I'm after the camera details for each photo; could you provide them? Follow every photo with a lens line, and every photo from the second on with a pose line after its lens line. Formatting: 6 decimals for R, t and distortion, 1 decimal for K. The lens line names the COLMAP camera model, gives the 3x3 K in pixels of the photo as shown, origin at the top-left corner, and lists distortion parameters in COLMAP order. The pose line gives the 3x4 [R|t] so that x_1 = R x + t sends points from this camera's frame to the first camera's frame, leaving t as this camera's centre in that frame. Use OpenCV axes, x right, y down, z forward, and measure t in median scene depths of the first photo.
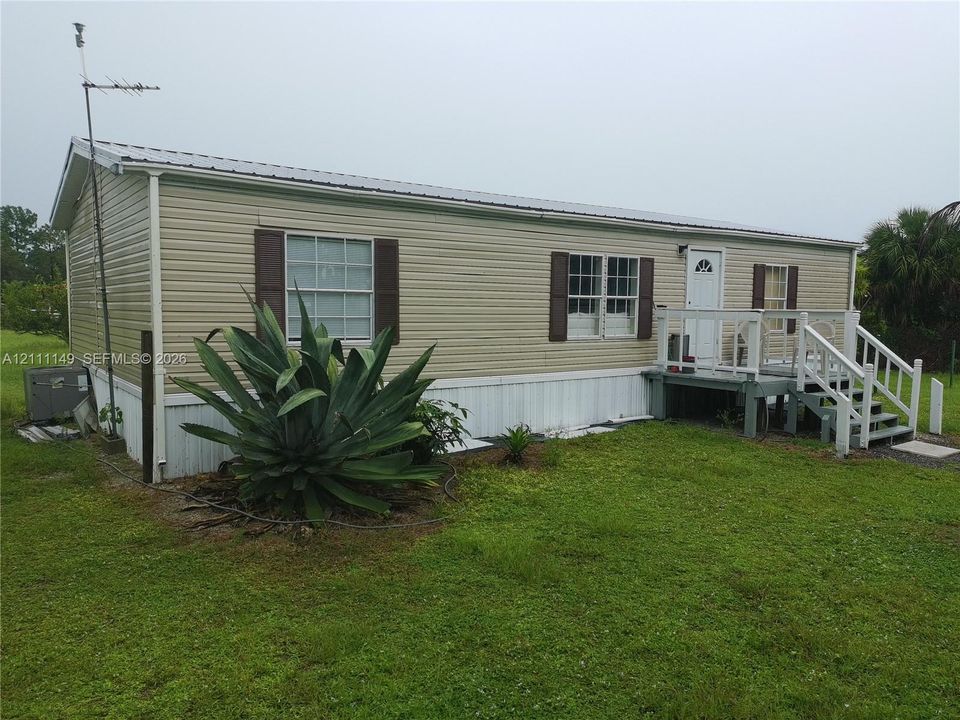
lens RADIAL K [[715.3, 0, 480.0], [0, 715.3, 360.0], [0, 0, 1]] dist [0.037888, -0.002965]
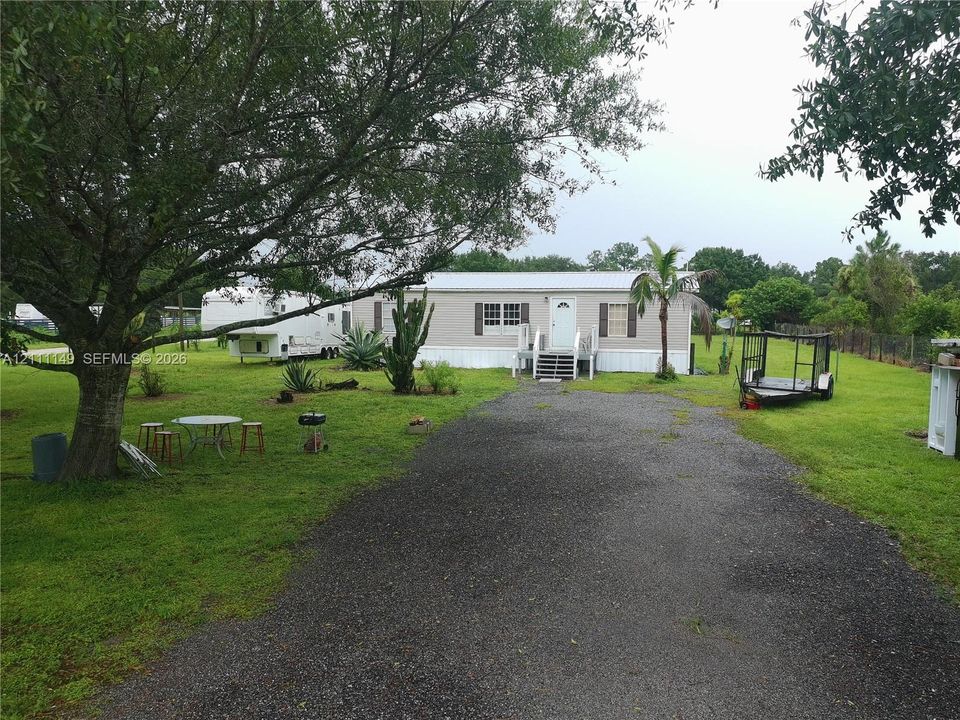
lens RADIAL K [[715.3, 0, 480.0], [0, 715.3, 360.0], [0, 0, 1]] dist [0.037888, -0.002965]
pose [[0.662554, 0.046855, -0.747547, 2.058646], [-0.056452, 0.998327, 0.012539, 0.031670], [0.746884, 0.033893, 0.664090, -0.769631]]
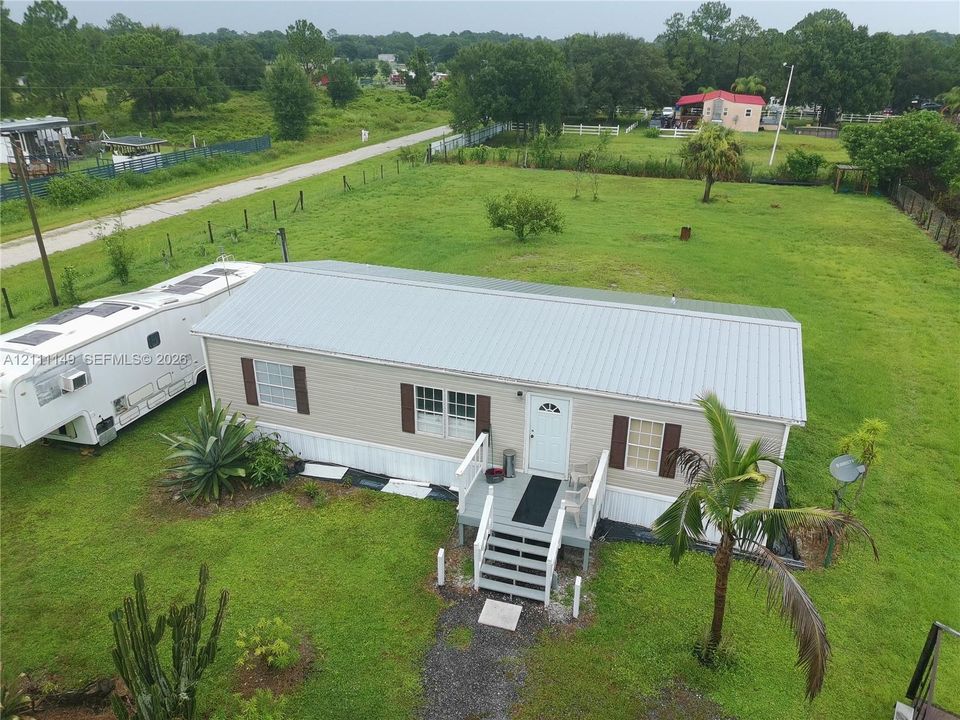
lens RADIAL K [[715.3, 0, 480.0], [0, 715.3, 360.0], [0, 0, 1]] dist [0.037888, -0.002965]
pose [[0.595620, 0.316853, -0.738133, 1.289631], [-0.068629, 0.935628, 0.346252, -0.719704], [0.800329, -0.155577, 0.579024, 0.205716]]
